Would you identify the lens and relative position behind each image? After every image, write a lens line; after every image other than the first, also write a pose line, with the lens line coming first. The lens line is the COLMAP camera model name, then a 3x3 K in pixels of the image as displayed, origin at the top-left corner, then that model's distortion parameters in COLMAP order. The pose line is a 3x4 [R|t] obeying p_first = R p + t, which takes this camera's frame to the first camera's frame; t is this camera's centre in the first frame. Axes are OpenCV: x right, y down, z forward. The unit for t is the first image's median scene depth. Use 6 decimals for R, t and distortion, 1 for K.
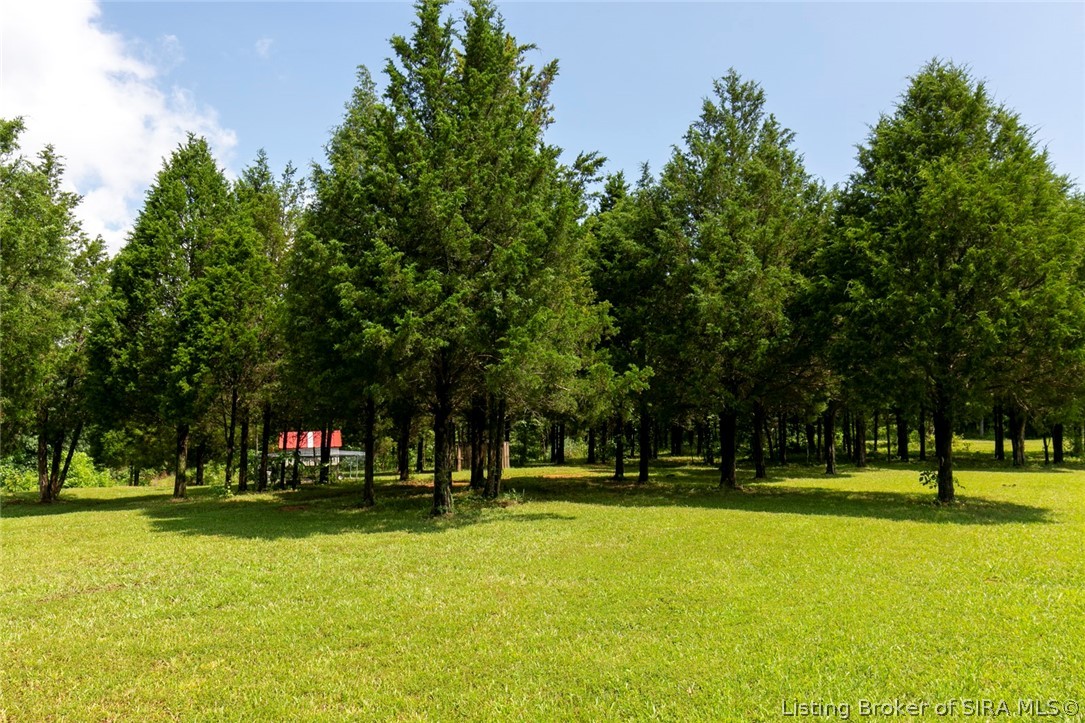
lens RADIAL K [[823.4, 0, 542.5], [0, 823.4, 361.5], [0, 0, 1]] dist [0.113301, -0.222631]
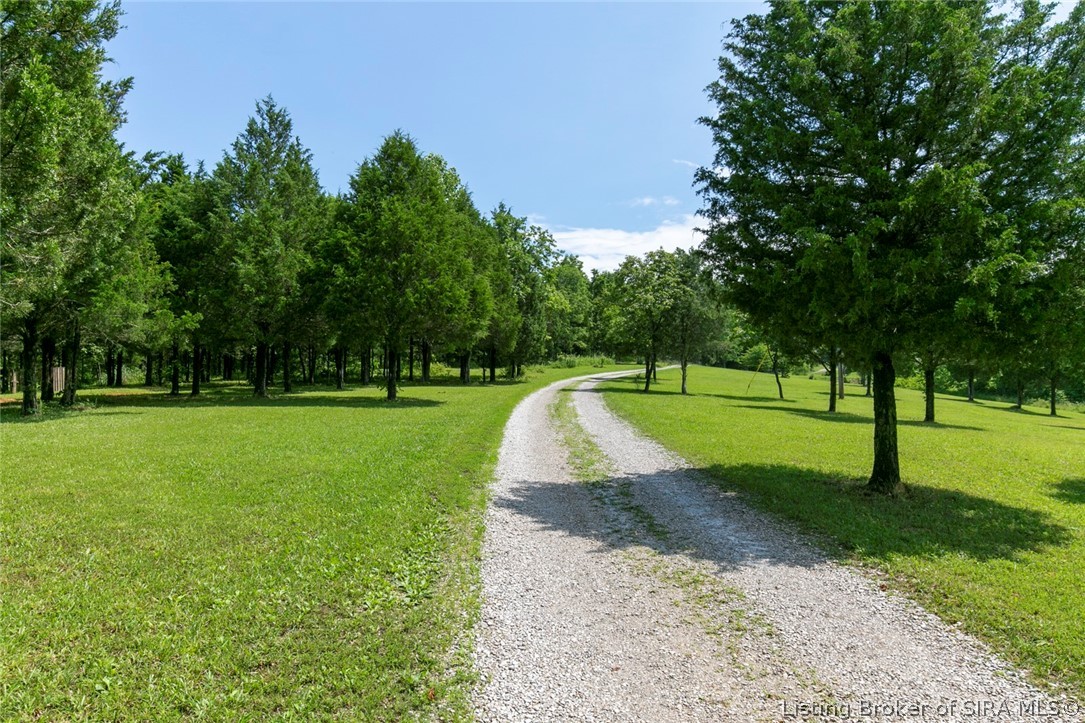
lens RADIAL K [[681.7, 0, 542.5], [0, 681.7, 361.5], [0, 0, 1]] dist [0.001212, -0.037476]
pose [[0.831661, 0.005861, 0.555252, -0.030225], [-0.051575, 0.996437, 0.066731, -0.015854], [-0.552883, -0.084134, 0.829001, -0.297658]]
